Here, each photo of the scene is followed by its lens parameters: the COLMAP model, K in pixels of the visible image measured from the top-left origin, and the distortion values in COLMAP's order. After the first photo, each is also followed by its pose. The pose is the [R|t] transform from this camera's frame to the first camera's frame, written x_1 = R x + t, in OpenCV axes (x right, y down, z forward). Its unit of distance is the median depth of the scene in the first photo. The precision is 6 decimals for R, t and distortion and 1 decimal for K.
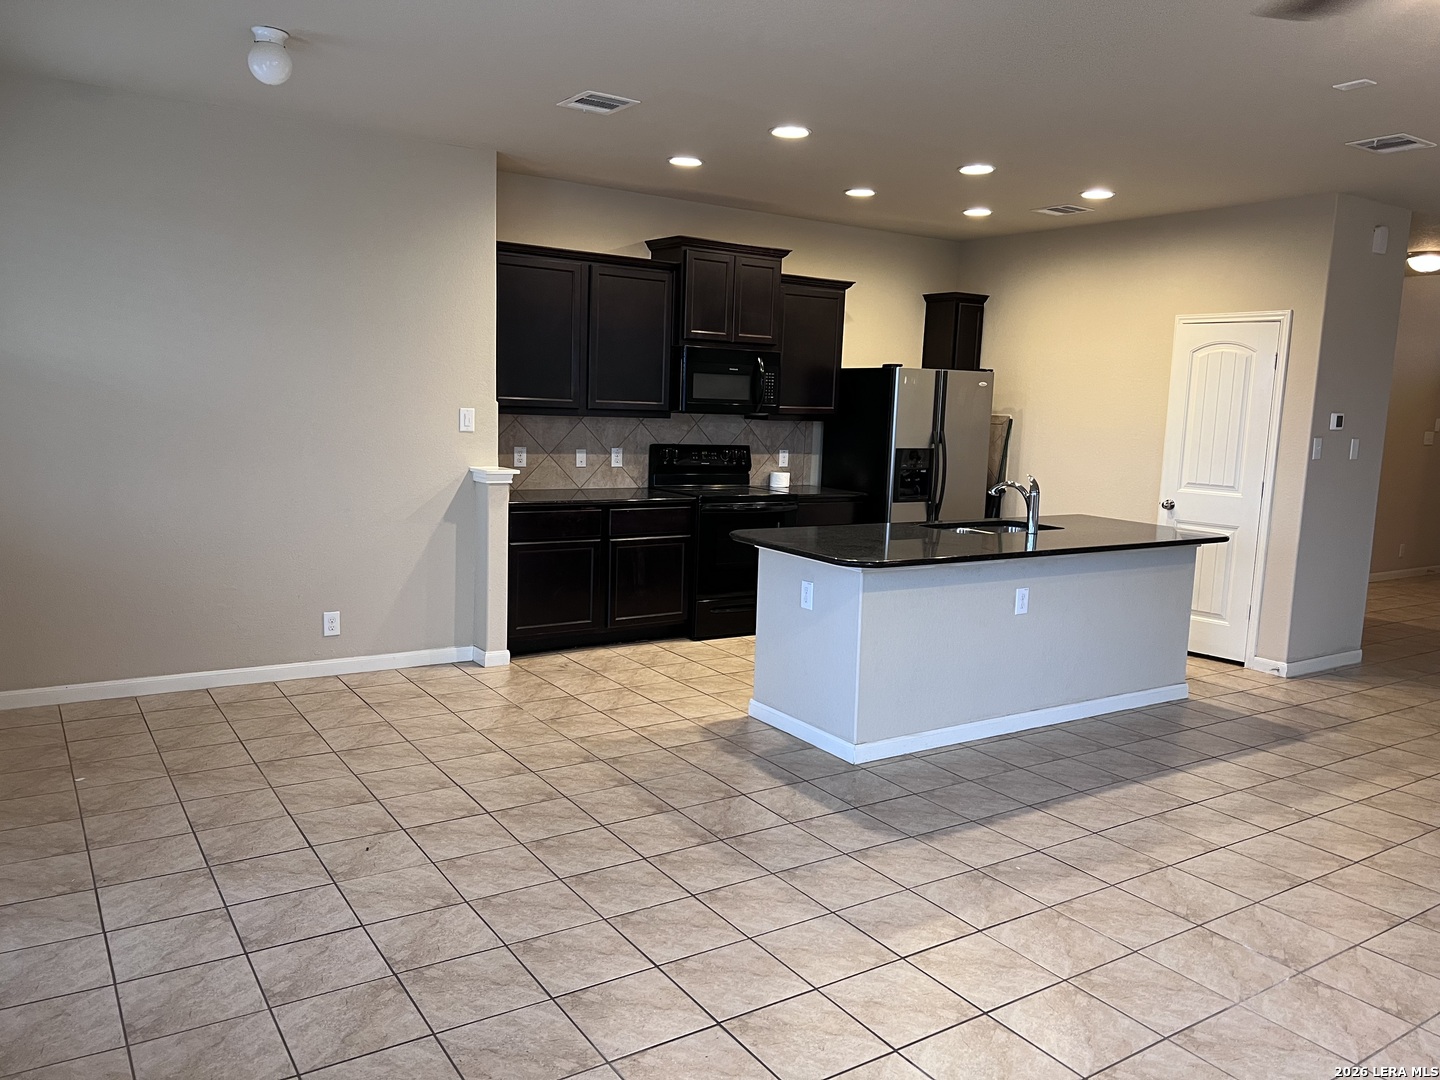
lens RADIAL K [[1073.5, 0, 736.5], [0, 1073.5, 538.2], [0, 0, 1]] dist [0.124089, -0.203701]
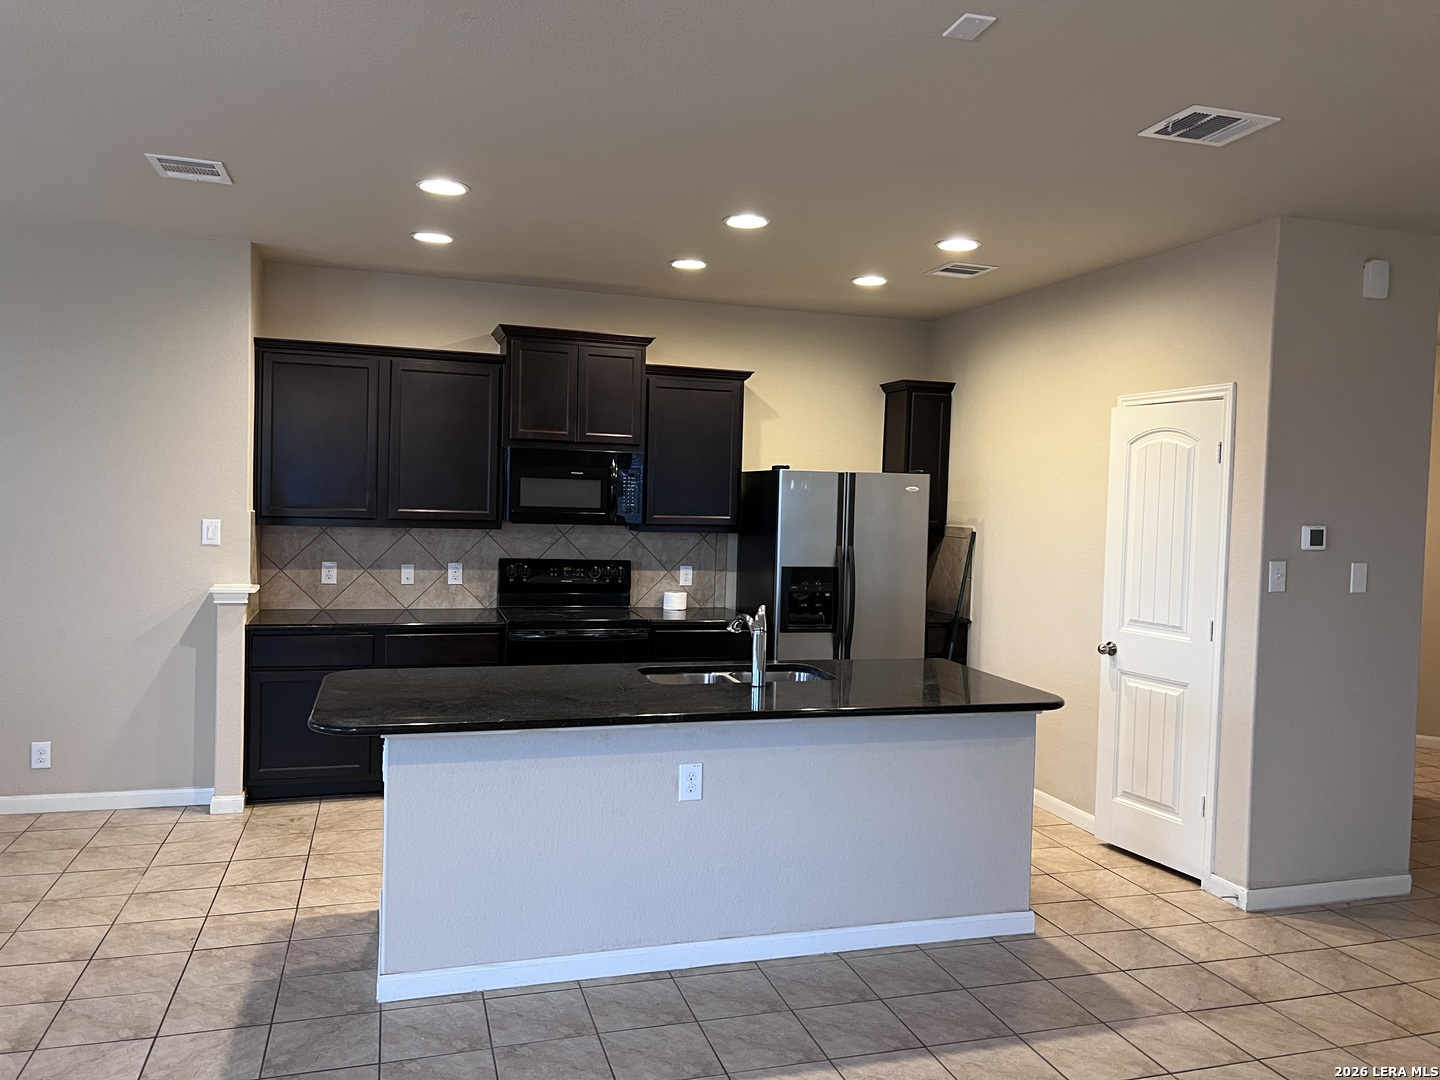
lens RADIAL K [[1081.0, 0, 734.6], [0, 1081.0, 535.3], [0, 0, 1]] dist [0.058388, -0.065069]
pose [[0.958990, 0.001861, -0.283433, 0.386203], [-0.031079, 0.994639, -0.098624, -0.027987], [0.281730, 0.103388, 0.953907, 0.232067]]
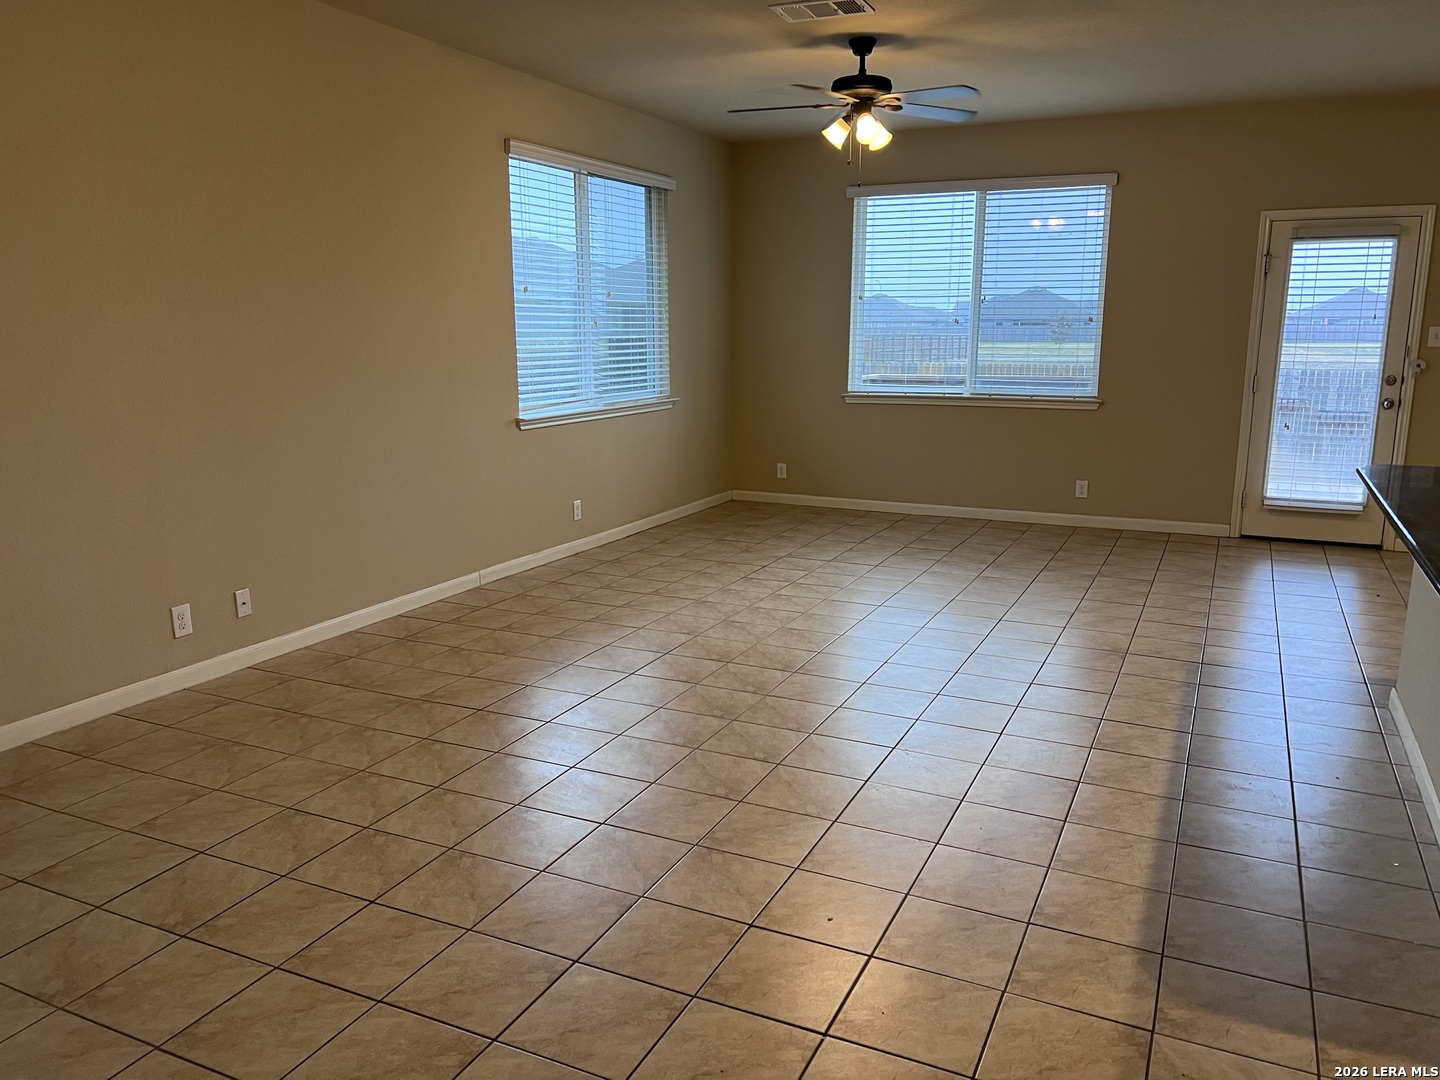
lens RADIAL K [[1078.2, 0, 719.8], [0, 1078.2, 558.8], [0, 0, 1]] dist [0.048179, -0.058128]
pose [[-0.863144, 0.071893, -0.499814, 0.732292], [-0.098960, 0.946535, 0.307048, -0.093622], [0.495166, 0.314488, -0.809881, 1.000754]]
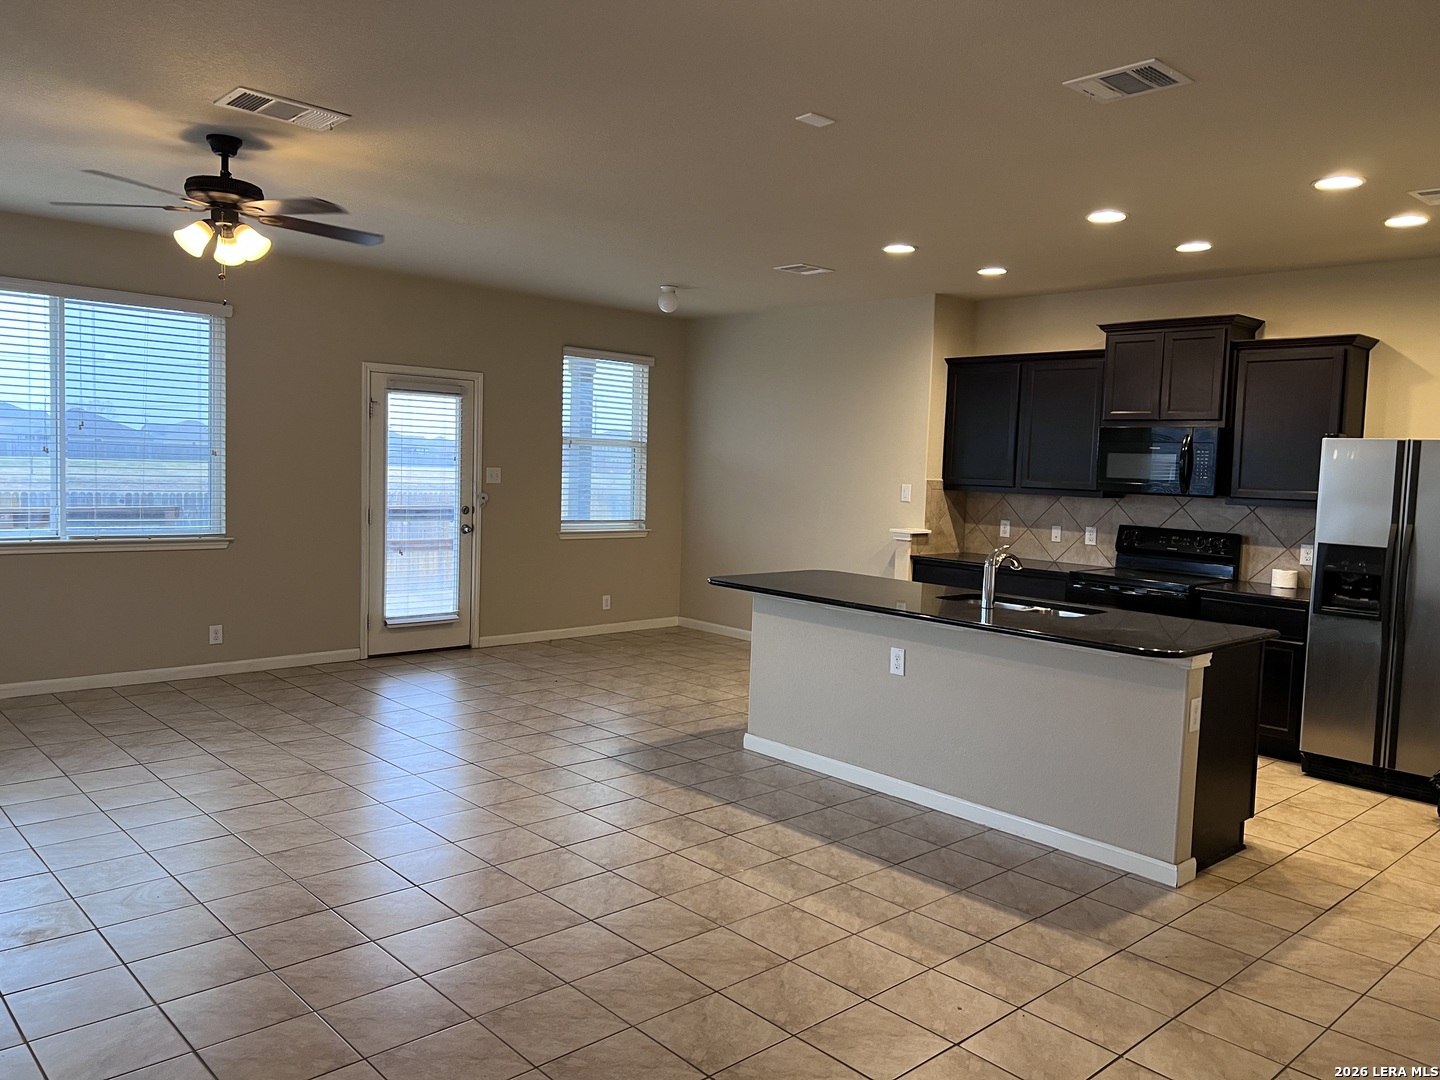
lens RADIAL K [[1081.0, 0, 734.6], [0, 1081.0, 535.3], [0, 0, 1]] dist [0.058388, -0.065069]
pose [[0.163204, 0.037648, -0.985874, 0.946524], [-0.160305, 0.987005, 0.011154, -0.034275], [0.973482, 0.156220, 0.167118, 0.520095]]
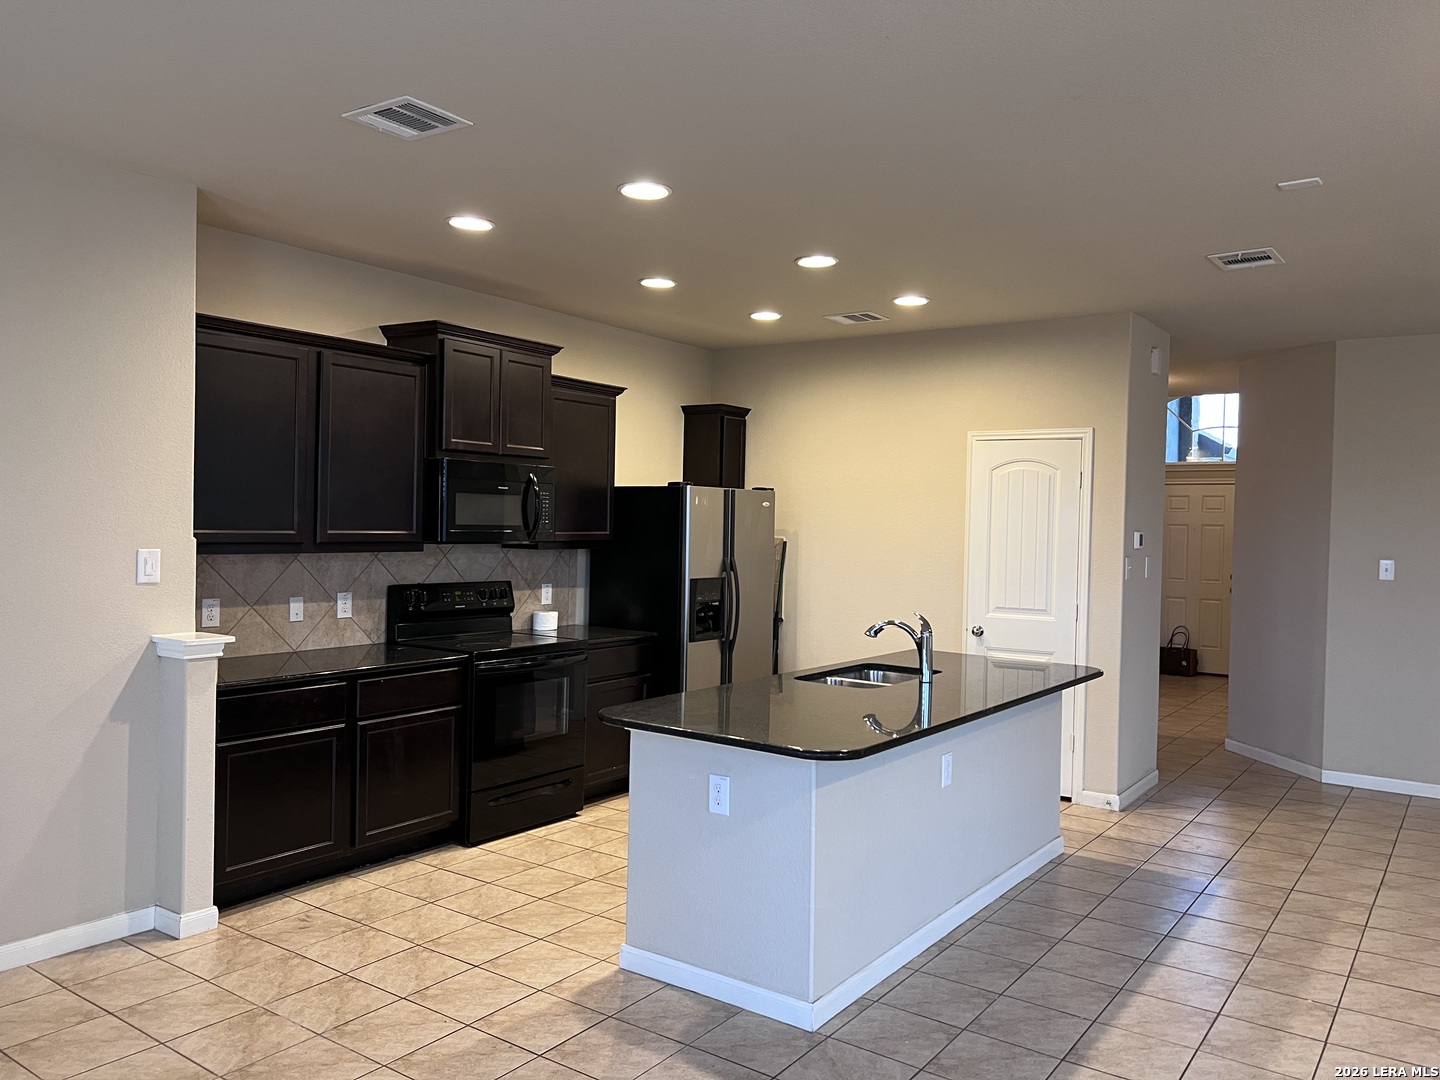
lens RADIAL K [[1081.0, 0, 734.6], [0, 1081.0, 535.3], [0, 0, 1]] dist [0.058388, -0.065069]
pose [[0.934403, -0.020882, 0.355605, -0.135480], [0.058620, 0.993684, -0.095681, -0.037963], [-0.351361, 0.110250, 0.929726, 0.213402]]
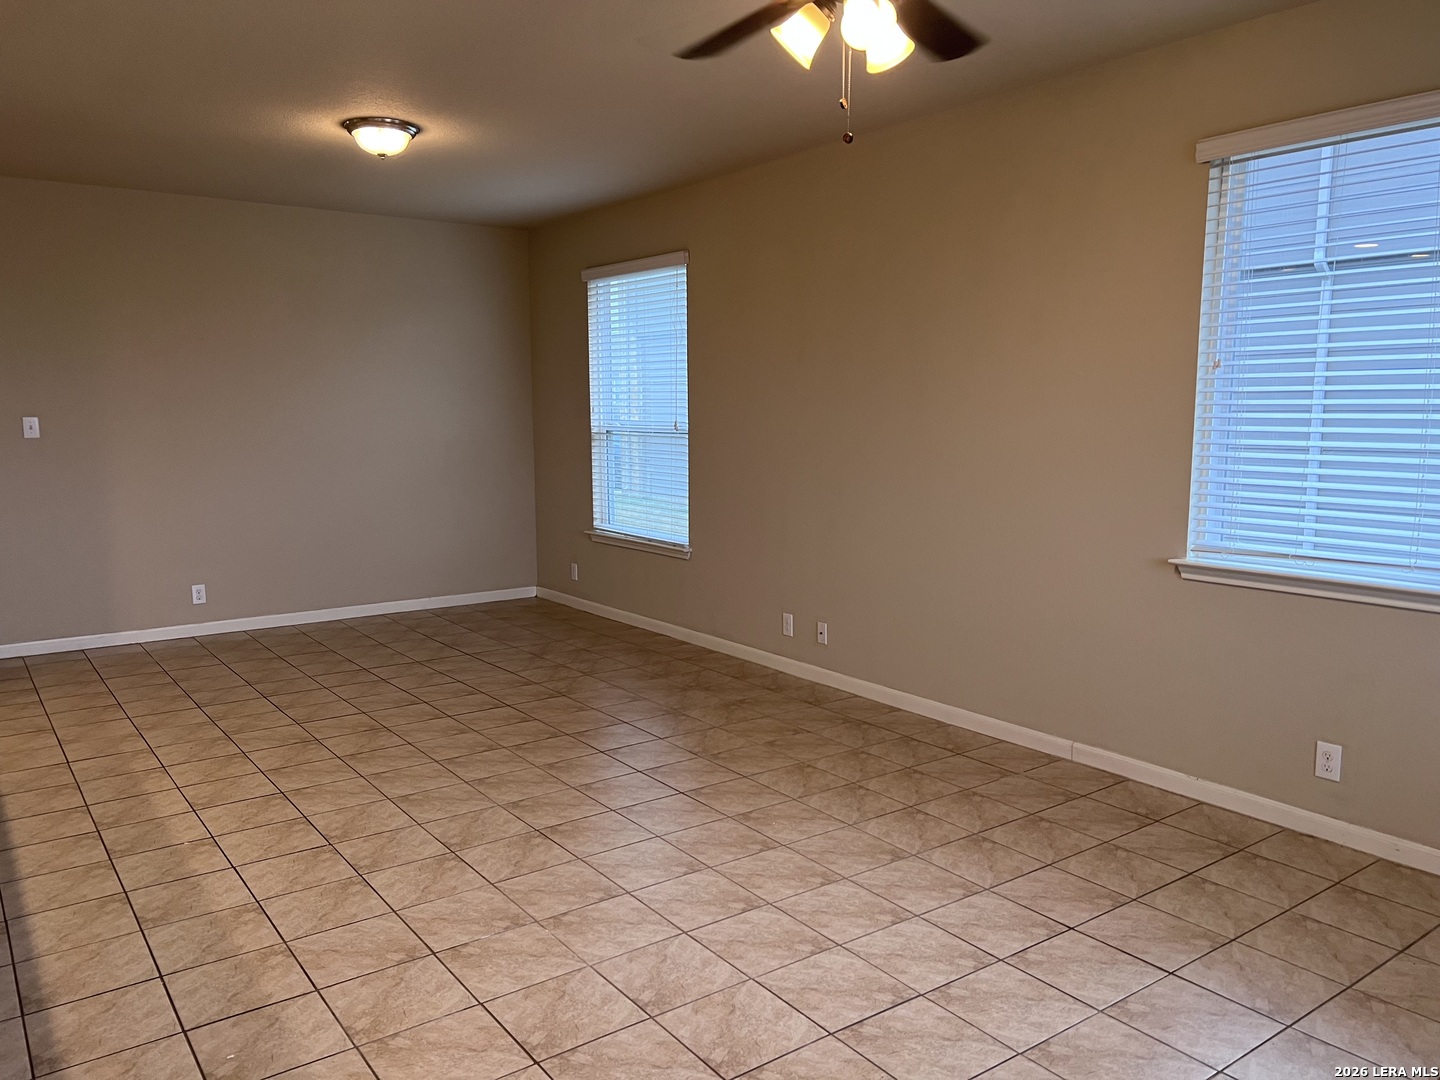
lens RADIAL K [[1078.2, 0, 719.8], [0, 1078.2, 558.8], [0, 0, 1]] dist [0.048179, -0.058128]
pose [[-0.034313, -0.177878, 0.983454, -0.208337], [0.131130, 0.974725, 0.180874, -0.048747], [-0.990771, 0.135167, -0.010120, 0.367464]]
